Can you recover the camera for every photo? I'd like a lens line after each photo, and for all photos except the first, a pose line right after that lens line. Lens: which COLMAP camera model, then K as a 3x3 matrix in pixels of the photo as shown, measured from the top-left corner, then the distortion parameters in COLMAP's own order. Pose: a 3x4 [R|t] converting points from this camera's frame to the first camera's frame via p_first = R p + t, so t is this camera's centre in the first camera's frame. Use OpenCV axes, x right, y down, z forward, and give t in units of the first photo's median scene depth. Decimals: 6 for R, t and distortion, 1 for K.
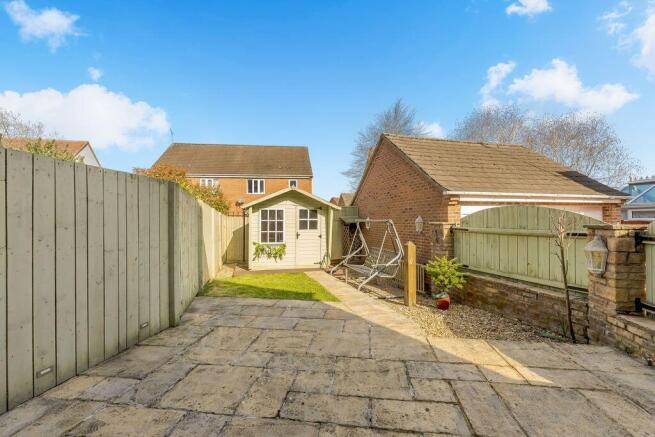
lens RADIAL K [[289.4, 0, 327.3], [0, 289.4, 218.2], [0, 0, 1]] dist [-0.000477, -0.000337]
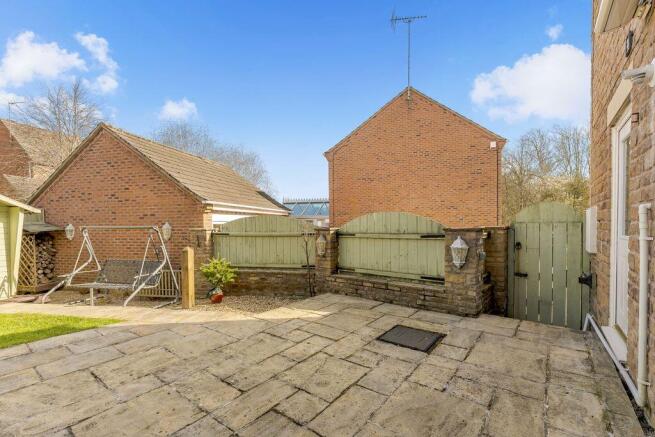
lens RADIAL K [[289.4, 0, 326.7], [0, 289.4, 222.8], [0, 0, 1]] dist [-0.000477, -0.000337]
pose [[0.492490, 0.006369, 0.870295, -0.465069], [0.000117, 0.999973, -0.007384, 0.001548], [-0.870318, 0.003738, 0.492476, 0.052968]]
